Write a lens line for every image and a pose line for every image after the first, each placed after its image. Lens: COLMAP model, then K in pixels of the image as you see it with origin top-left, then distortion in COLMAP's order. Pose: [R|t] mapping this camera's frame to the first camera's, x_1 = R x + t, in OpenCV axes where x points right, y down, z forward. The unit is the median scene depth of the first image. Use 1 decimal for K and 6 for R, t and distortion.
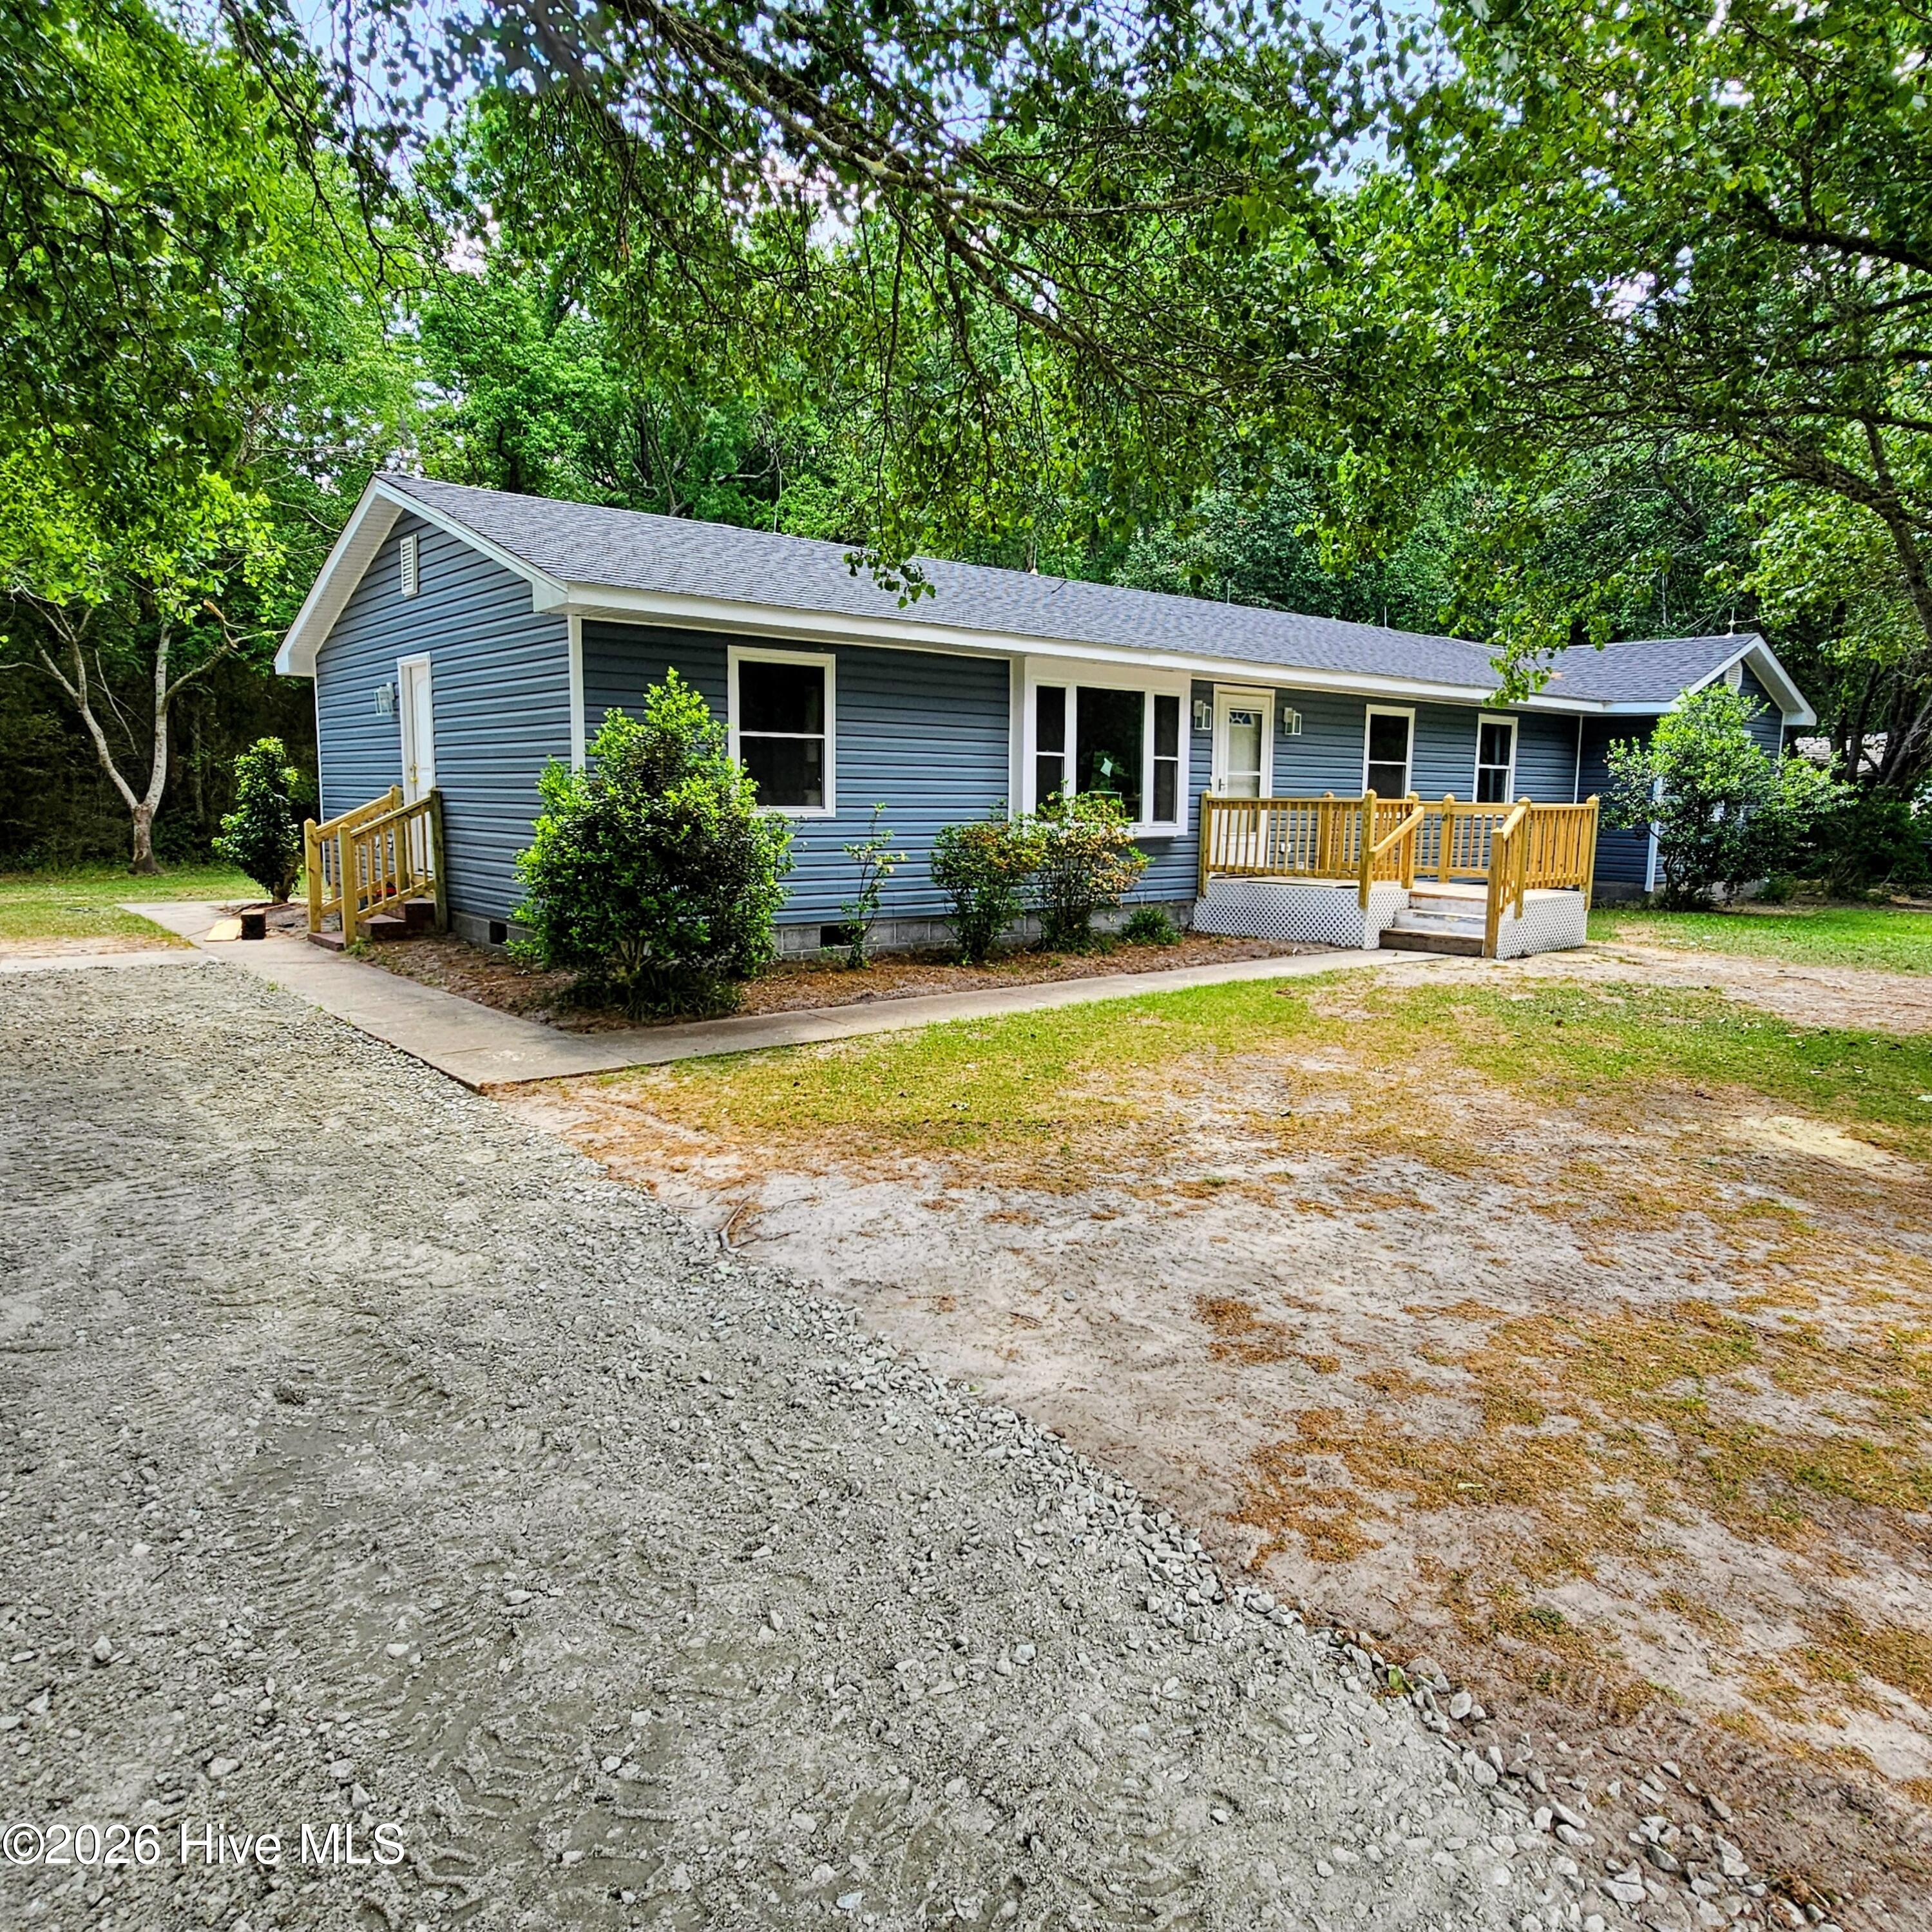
lens RADIAL K [[1304.4, 0, 966.2], [0, 1304.4, 962.3], [0, 0, 1]] dist [0.002939, 0.003776]
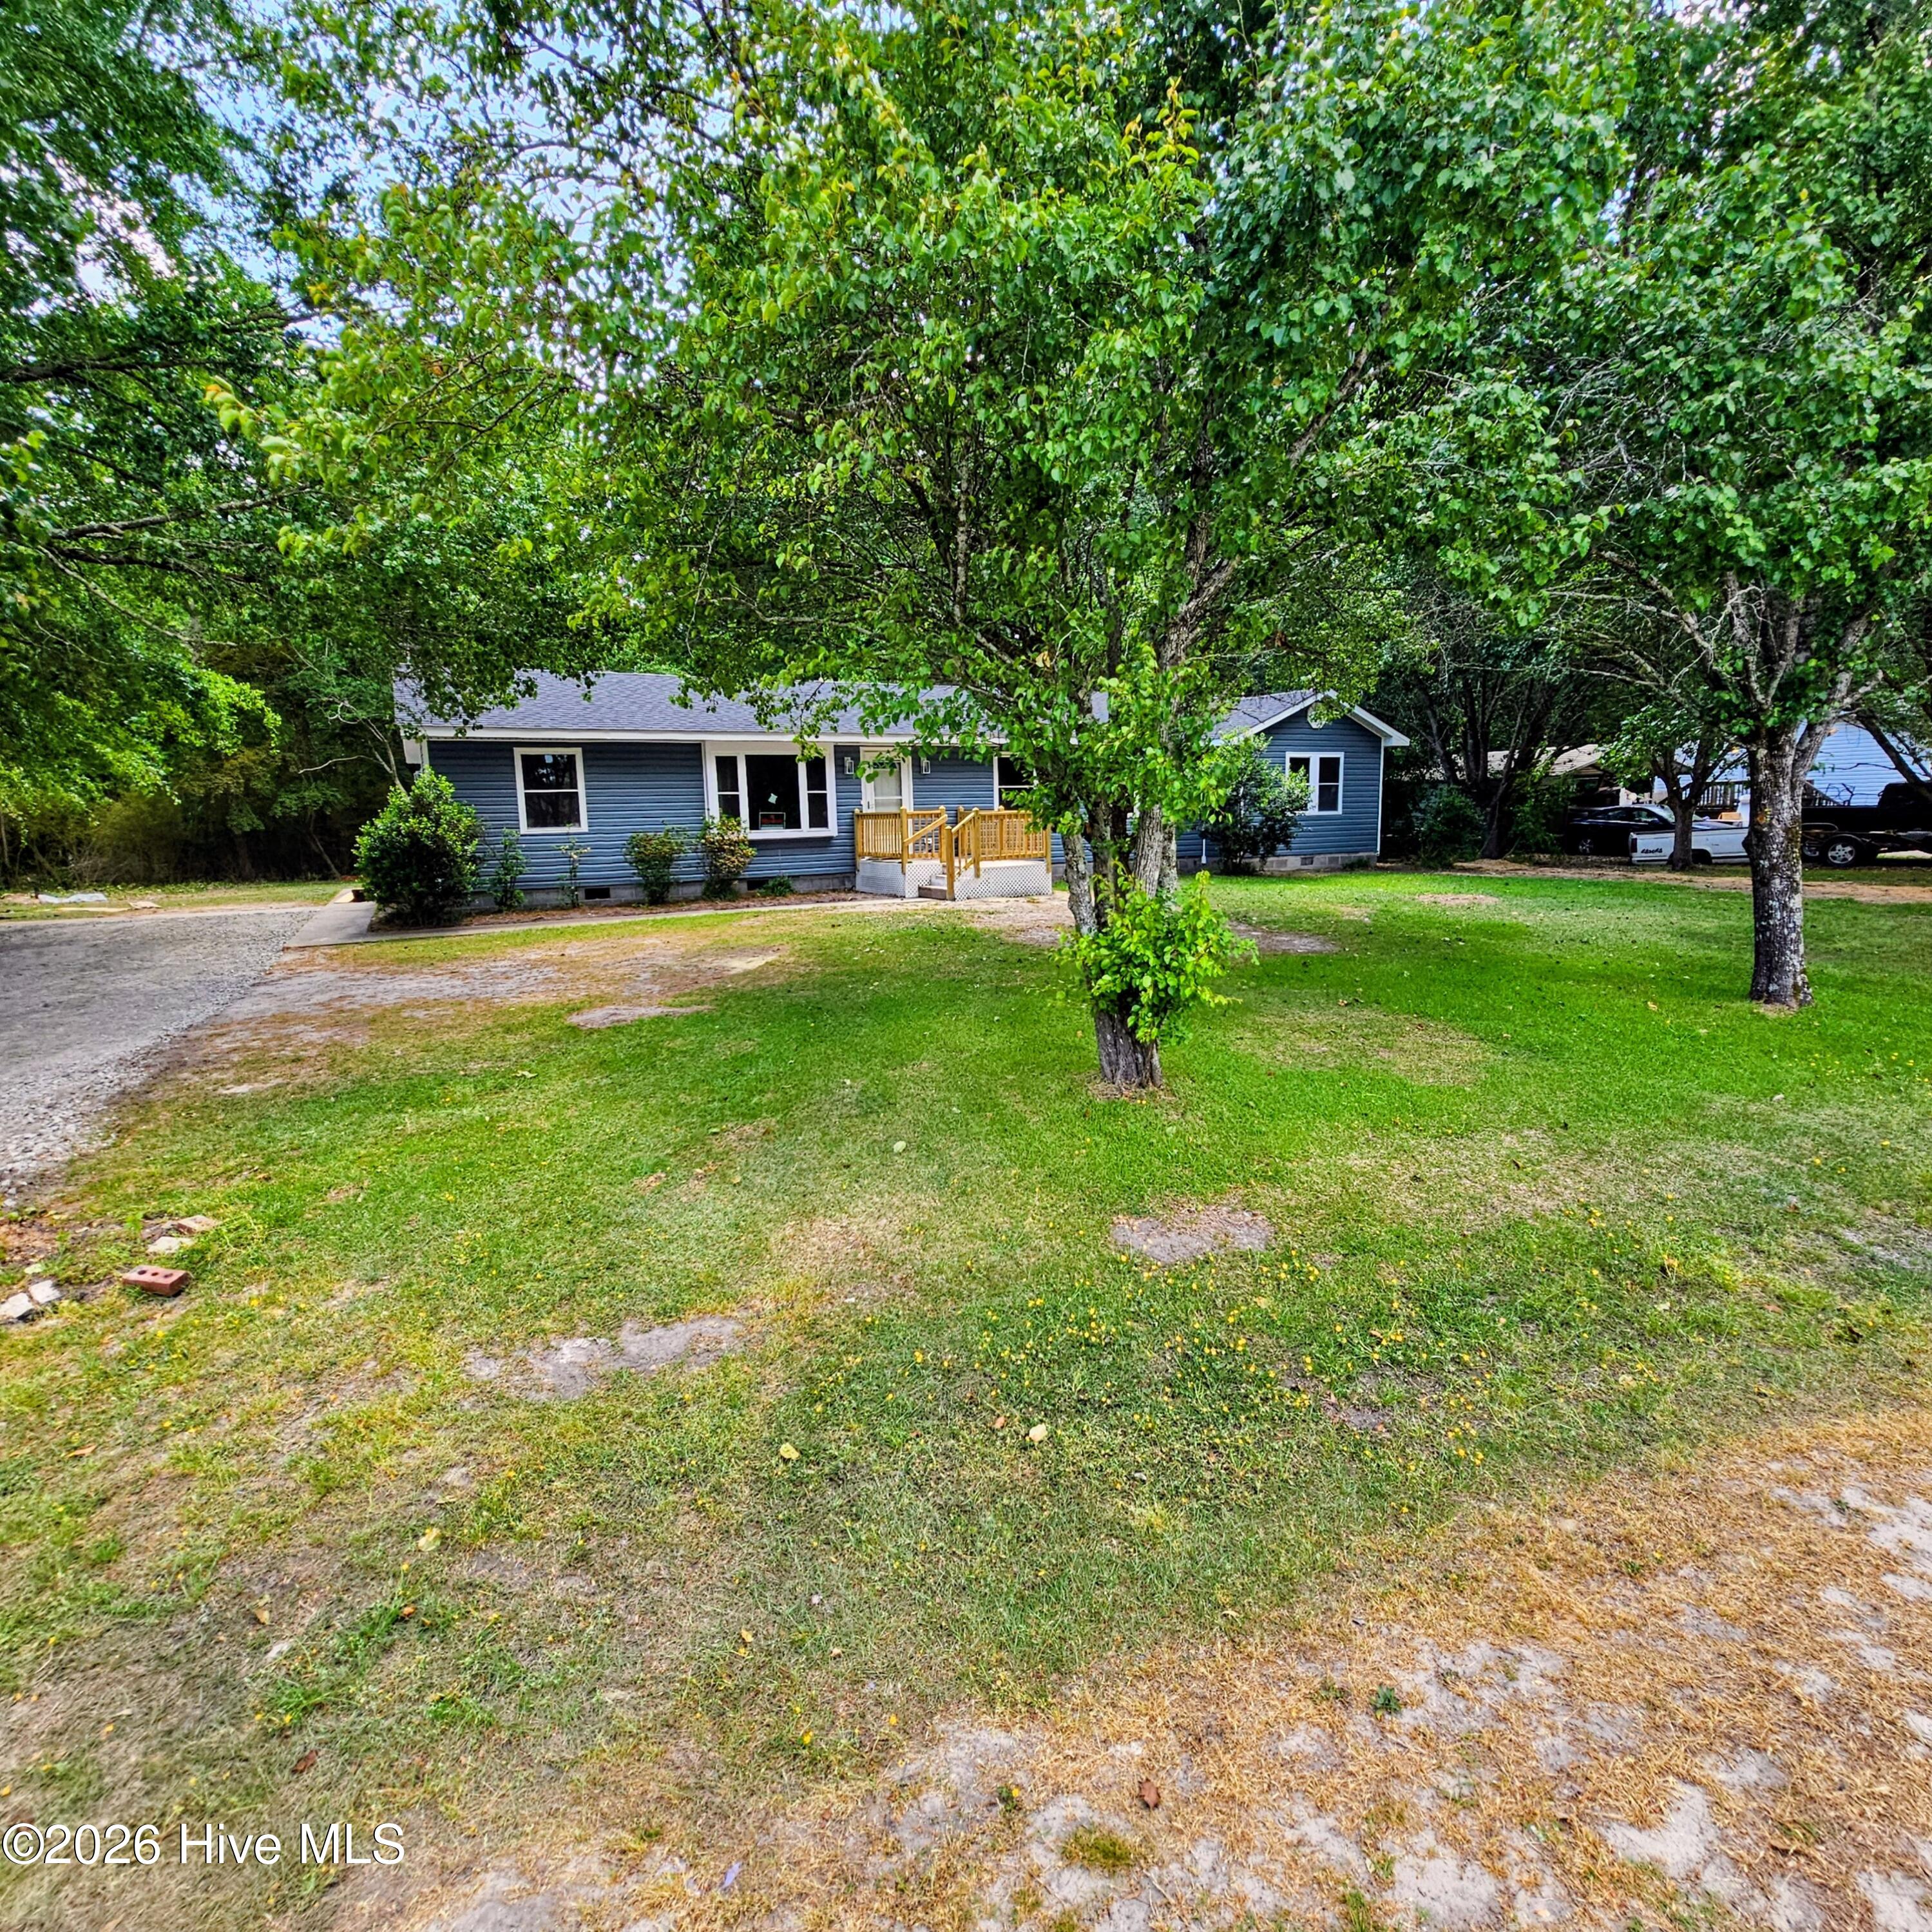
lens RADIAL K [[1039.8, 0, 978.0], [0, 1039.8, 976.4], [0, 0, 1]] dist [0.000449, -0.001172]
pose [[0.982787, -0.004599, -0.184685, 0.632920], [0.010444, 0.999475, 0.030686, 0.051705], [0.184447, -0.032087, 0.982319, -0.347684]]
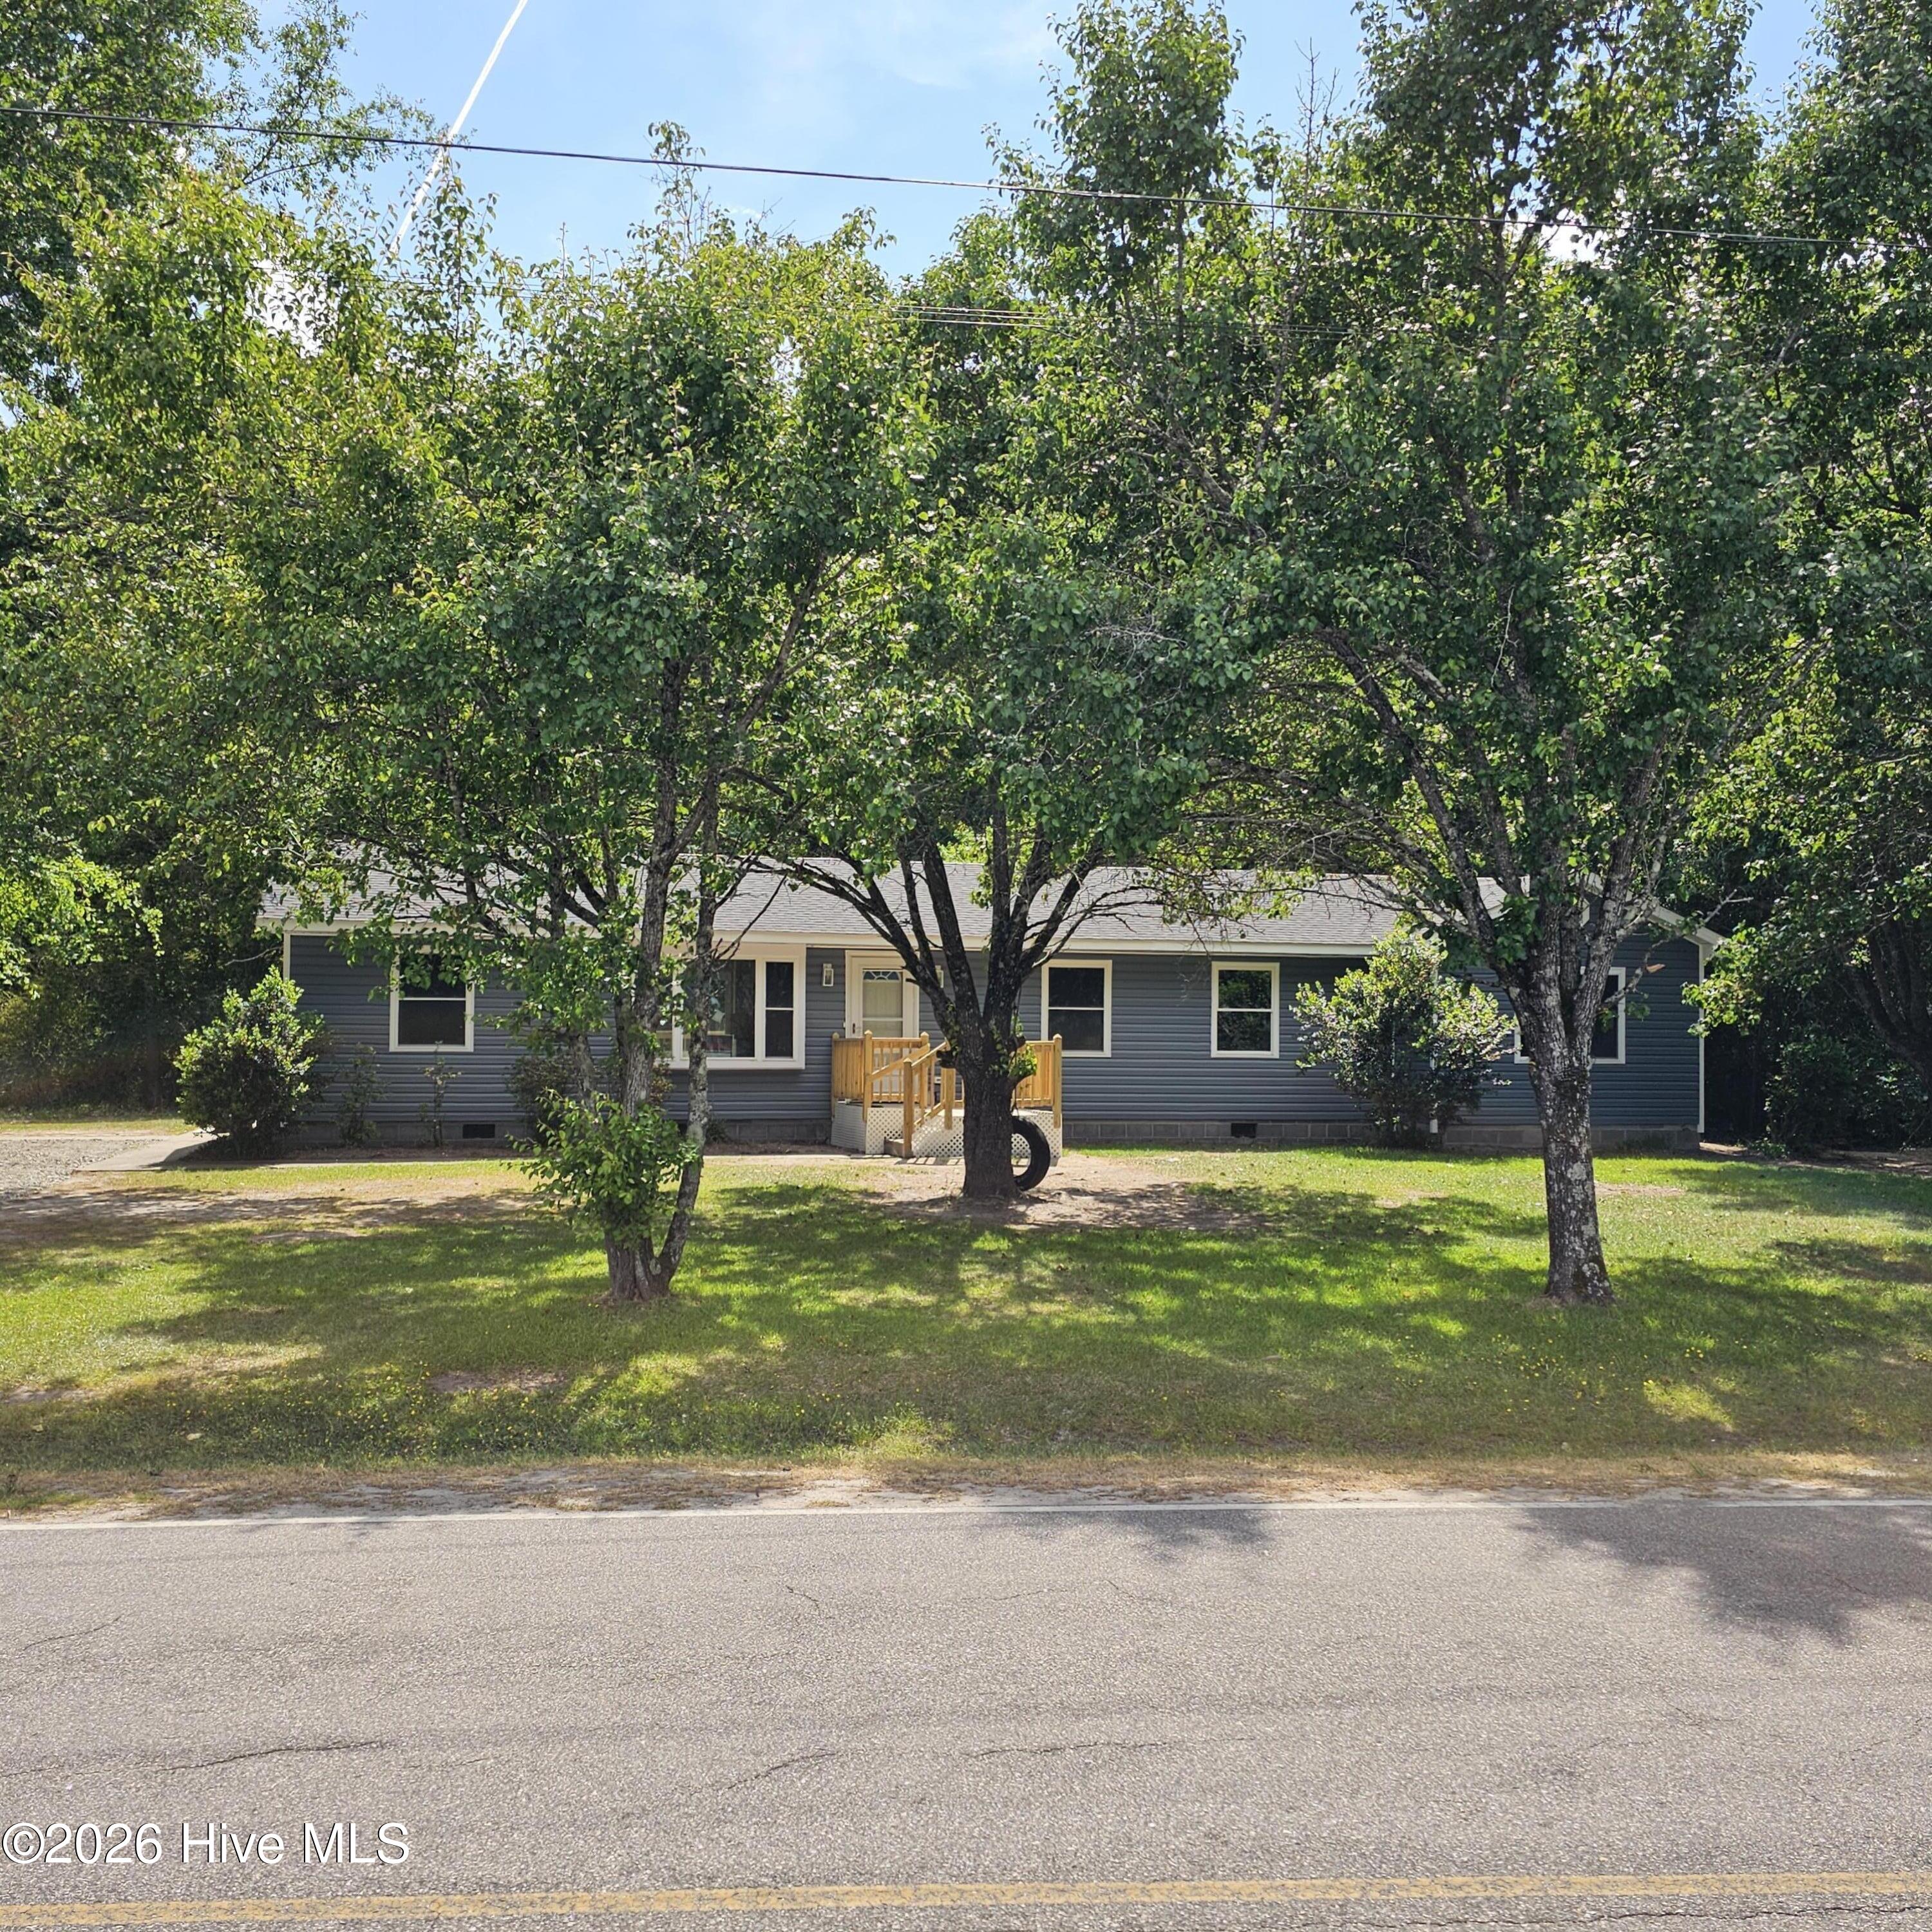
lens RADIAL K [[1793.9, 0, 957.4], [0, 1793.9, 978.8], [0, 0, 1]] dist [0.072042, 0.000000]
pose [[0.918061, -0.018809, -0.395993, 1.047609], [-0.047564, 0.986433, -0.157124, 0.089935], [0.393576, 0.163085, 0.904711, -0.573991]]
